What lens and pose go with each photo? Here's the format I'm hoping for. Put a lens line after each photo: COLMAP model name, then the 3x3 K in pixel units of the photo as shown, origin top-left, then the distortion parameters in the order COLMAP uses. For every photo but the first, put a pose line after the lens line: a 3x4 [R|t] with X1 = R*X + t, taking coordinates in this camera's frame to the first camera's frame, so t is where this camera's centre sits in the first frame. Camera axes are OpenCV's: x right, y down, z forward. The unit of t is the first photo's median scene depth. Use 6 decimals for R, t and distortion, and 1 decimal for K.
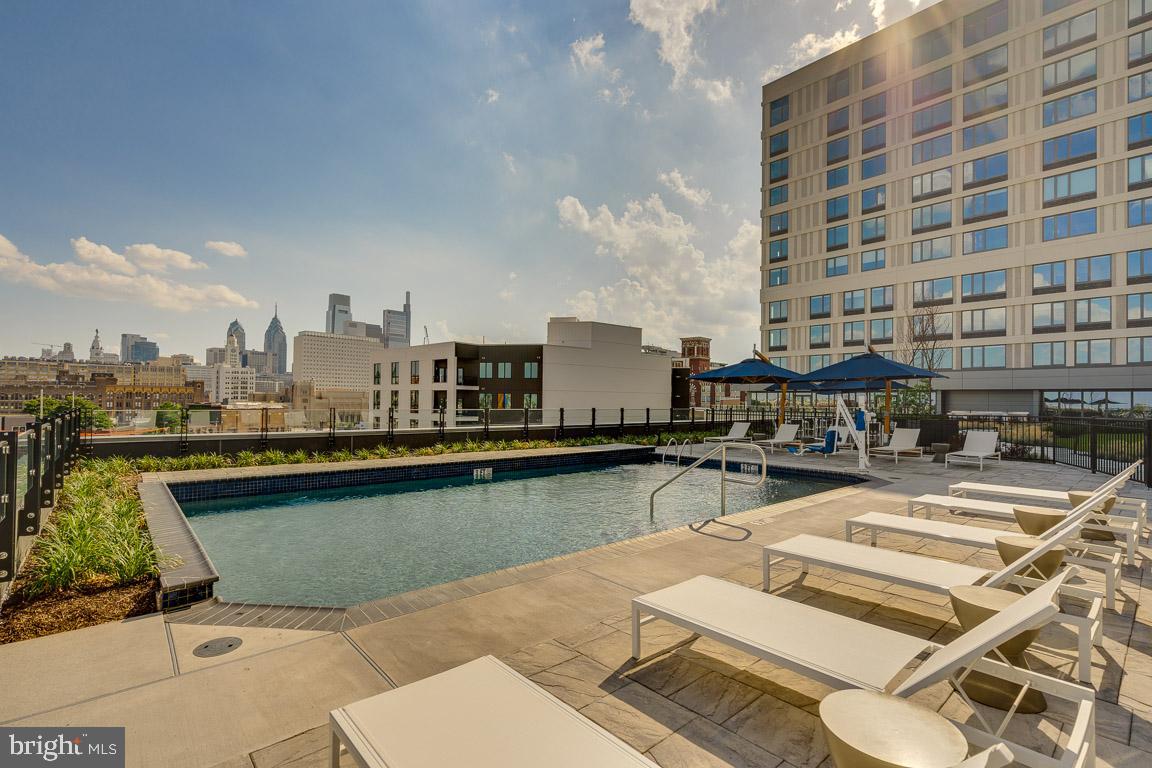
lens RADIAL K [[526.7, 0, 579.7], [0, 526.7, 392.7], [0, 0, 1]] dist [-0.000057, 0.000053]
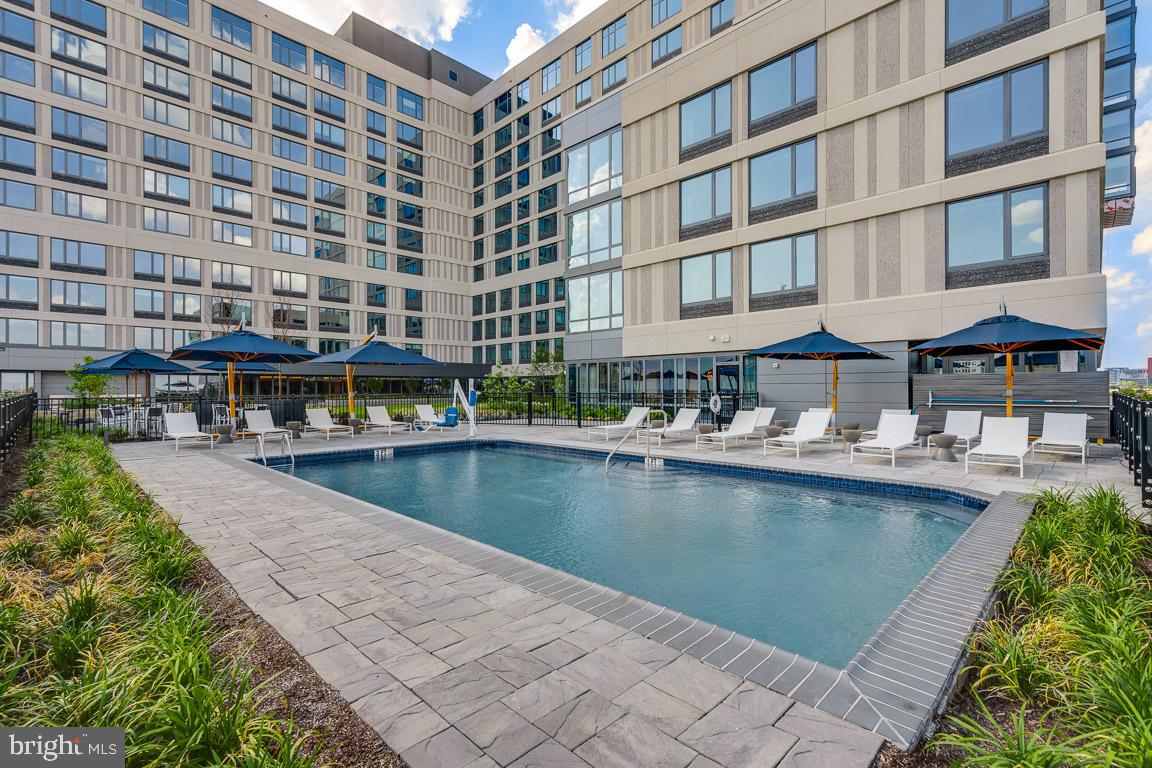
lens RADIAL K [[526.7, 0, 577.8], [0, 526.7, 387.4], [0, 0, 1]] dist [-0.000057, 0.000053]
pose [[-0.064100, -0.005728, 0.997927, -0.208235], [-0.017632, 0.999834, 0.004607, 0.003300], [-0.997788, -0.017300, -0.064191, 0.211113]]
